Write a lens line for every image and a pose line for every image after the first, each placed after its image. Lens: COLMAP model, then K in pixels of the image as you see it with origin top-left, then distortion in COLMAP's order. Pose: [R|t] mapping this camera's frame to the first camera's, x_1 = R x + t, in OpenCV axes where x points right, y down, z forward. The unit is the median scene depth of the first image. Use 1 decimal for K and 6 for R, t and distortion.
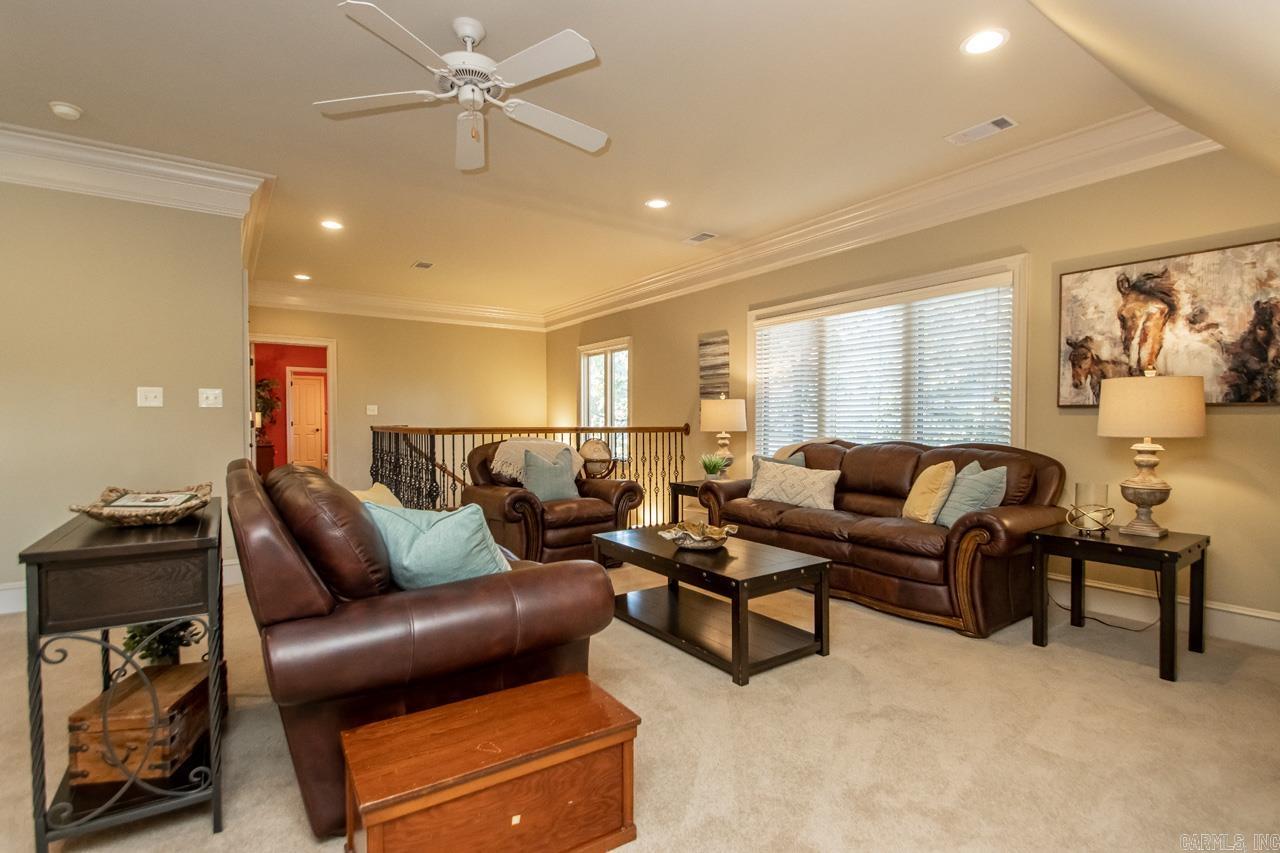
lens RADIAL K [[603.6, 0, 635.7], [0, 603.6, 438.7], [0, 0, 1]] dist [0.000280, -0.000595]
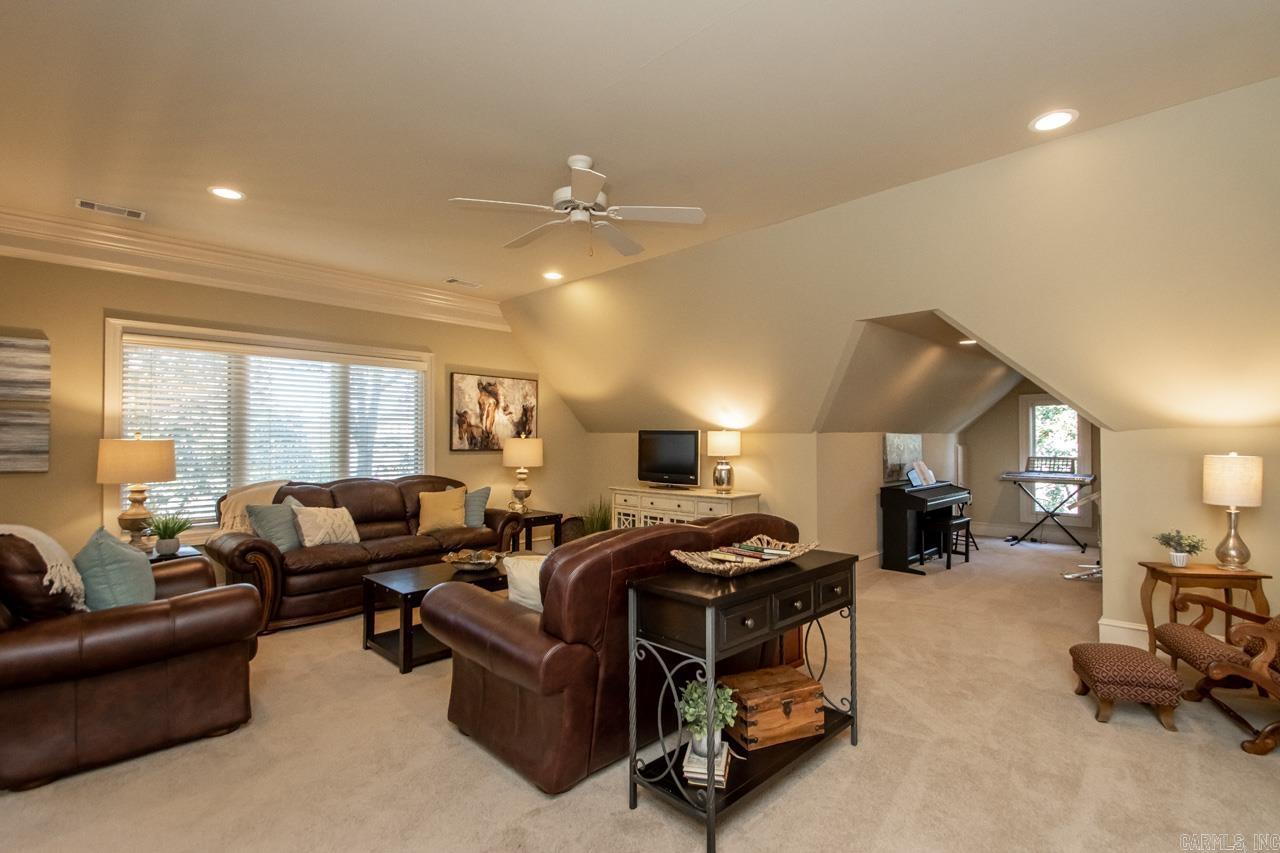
lens RADIAL K [[603.6, 0, 635.7], [0, 603.6, 438.7], [0, 0, 1]] dist [0.000280, -0.000595]
pose [[-0.173030, 0.015676, 0.984792, -1.092028], [0.037503, 0.999253, -0.009317, -0.053403], [-0.984202, 0.035320, -0.173489, 0.830710]]
